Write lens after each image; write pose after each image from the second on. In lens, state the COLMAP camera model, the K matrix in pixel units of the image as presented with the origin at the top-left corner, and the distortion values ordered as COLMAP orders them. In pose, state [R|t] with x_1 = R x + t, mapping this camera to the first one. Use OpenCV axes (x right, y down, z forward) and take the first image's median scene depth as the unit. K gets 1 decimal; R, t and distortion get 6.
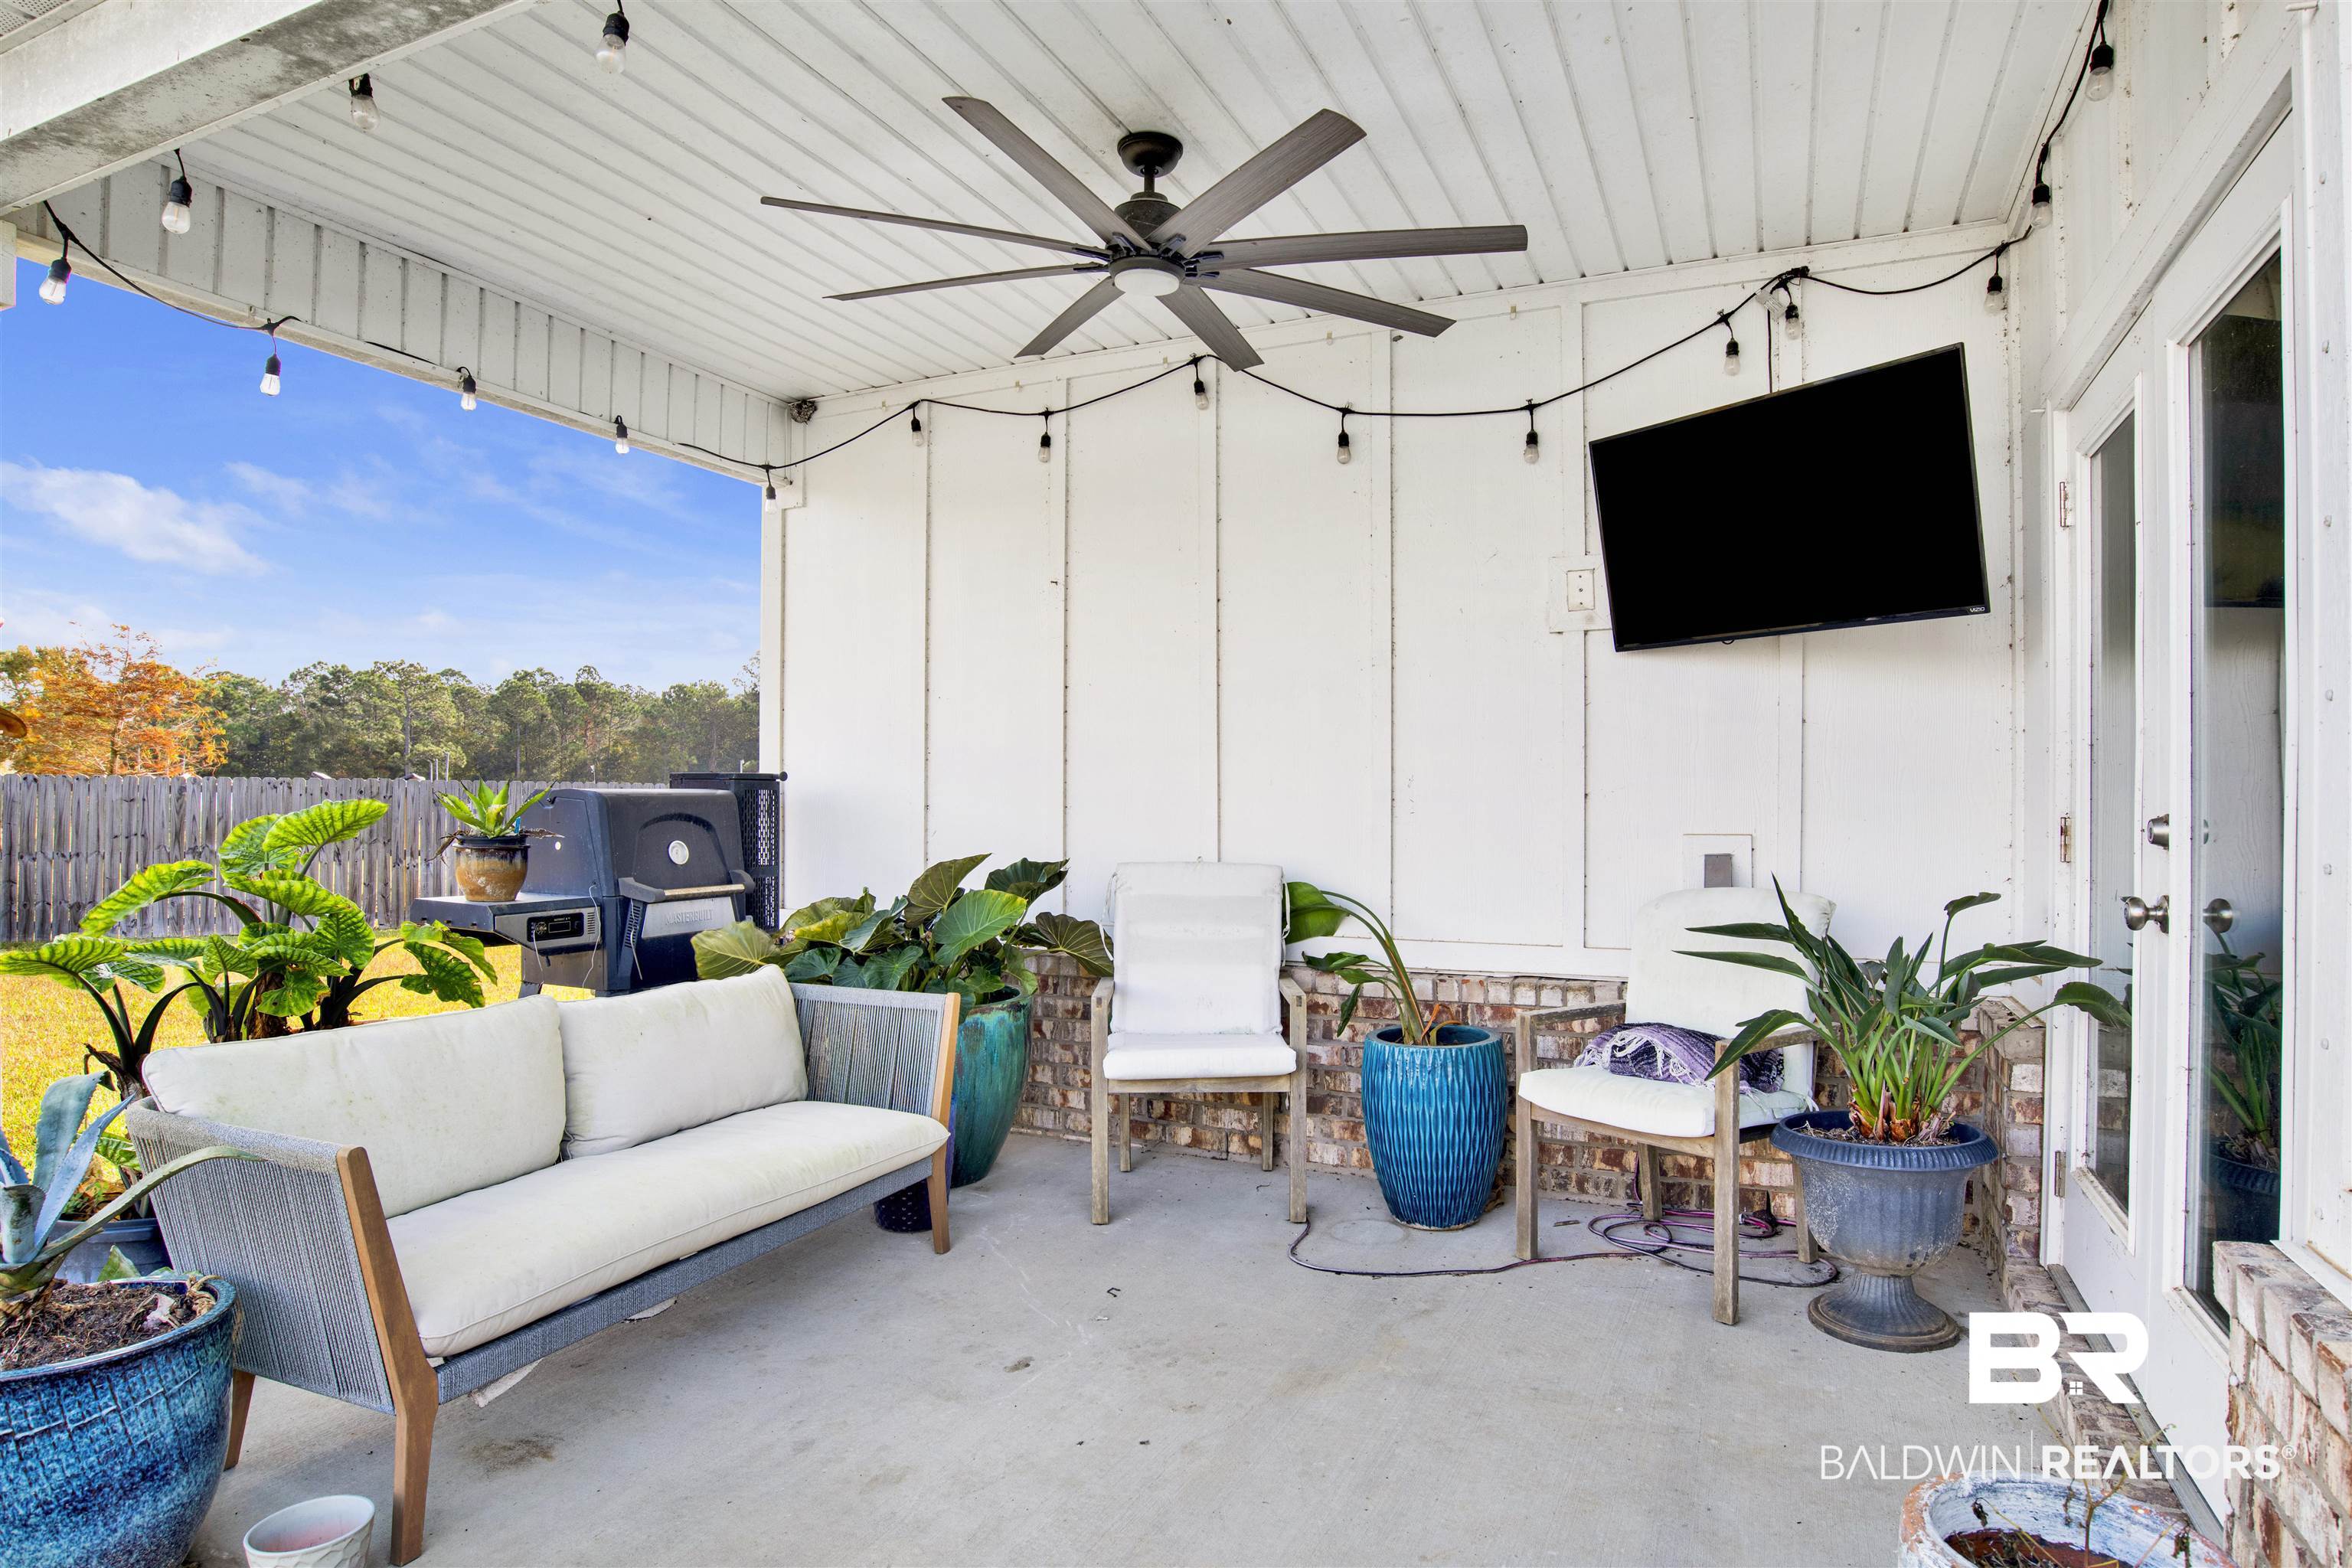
lens RADIAL K [[1256.6, 0, 1173.2], [0, 1256.6, 793.4], [0, 0, 1]] dist [-0.062704, 0.015736]
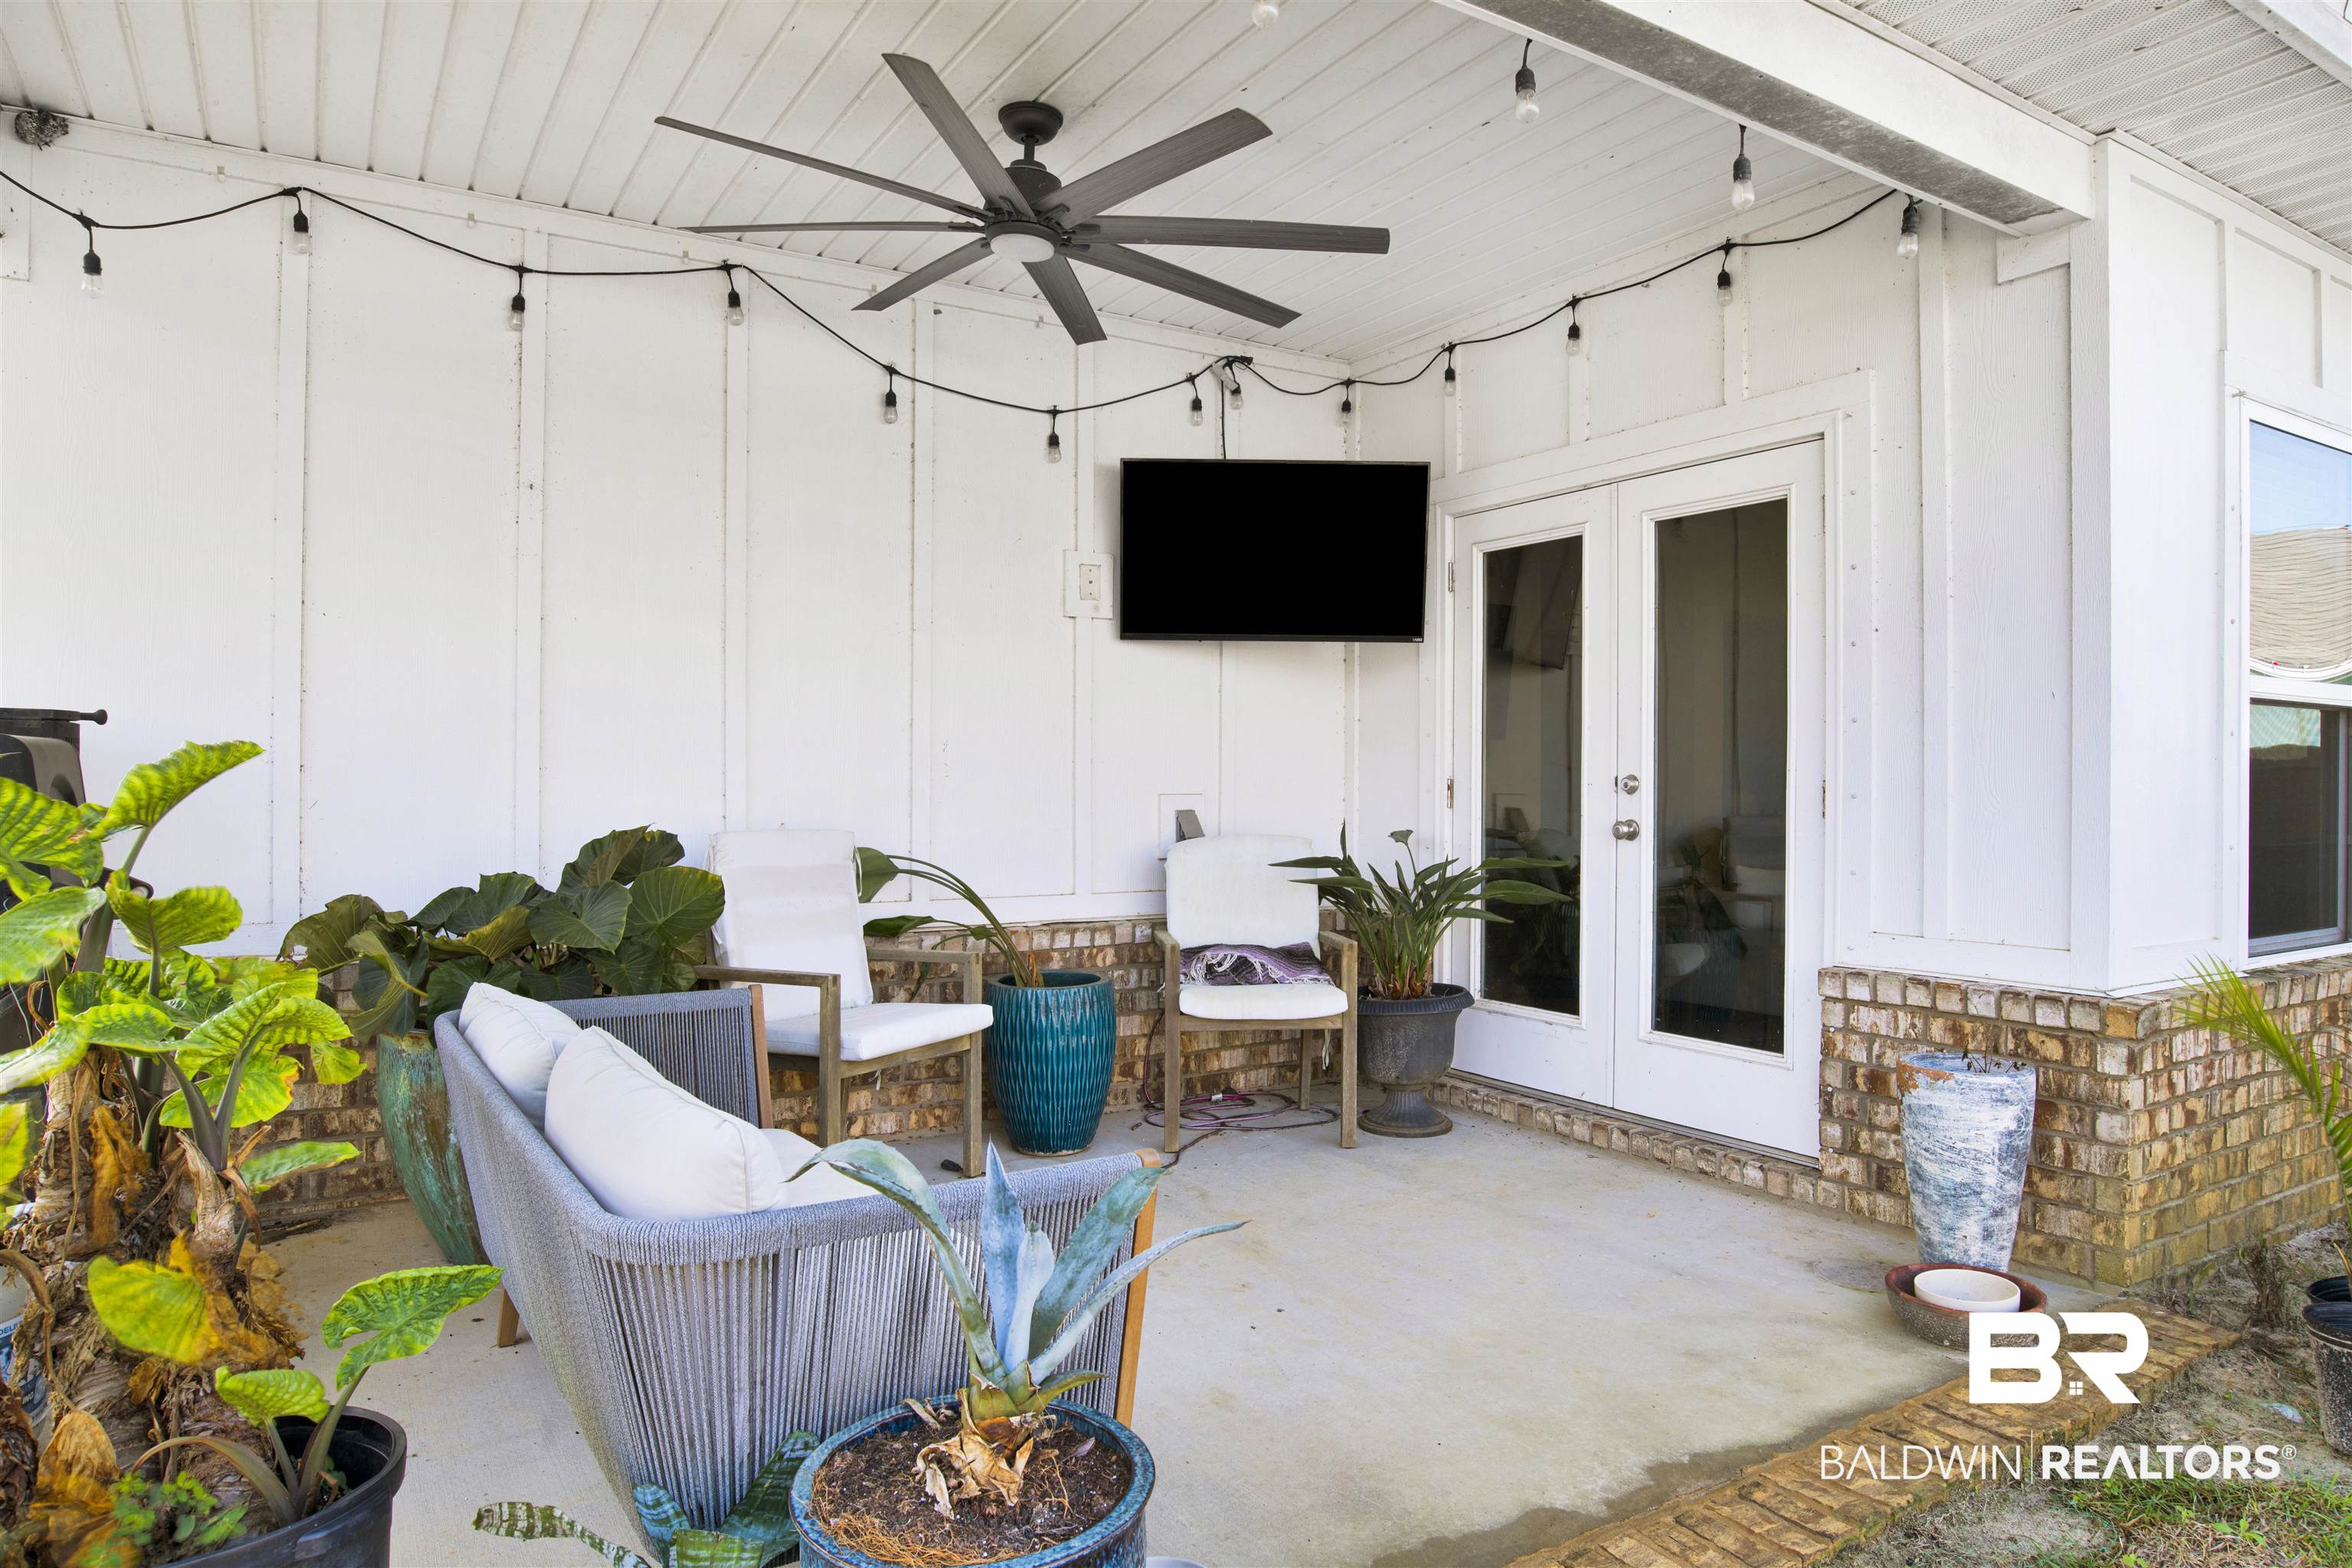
lens RADIAL K [[1387.3, 0, 1171.0], [0, 1387.3, 777.5], [0, 0, 1]] dist [-0.028144, 0.000928]
pose [[0.582482, 0.004828, 0.812829, -0.696641], [-0.008775, 0.999961, 0.000349, 0.015405], [-0.812796, -0.007336, 0.582502, 0.202636]]
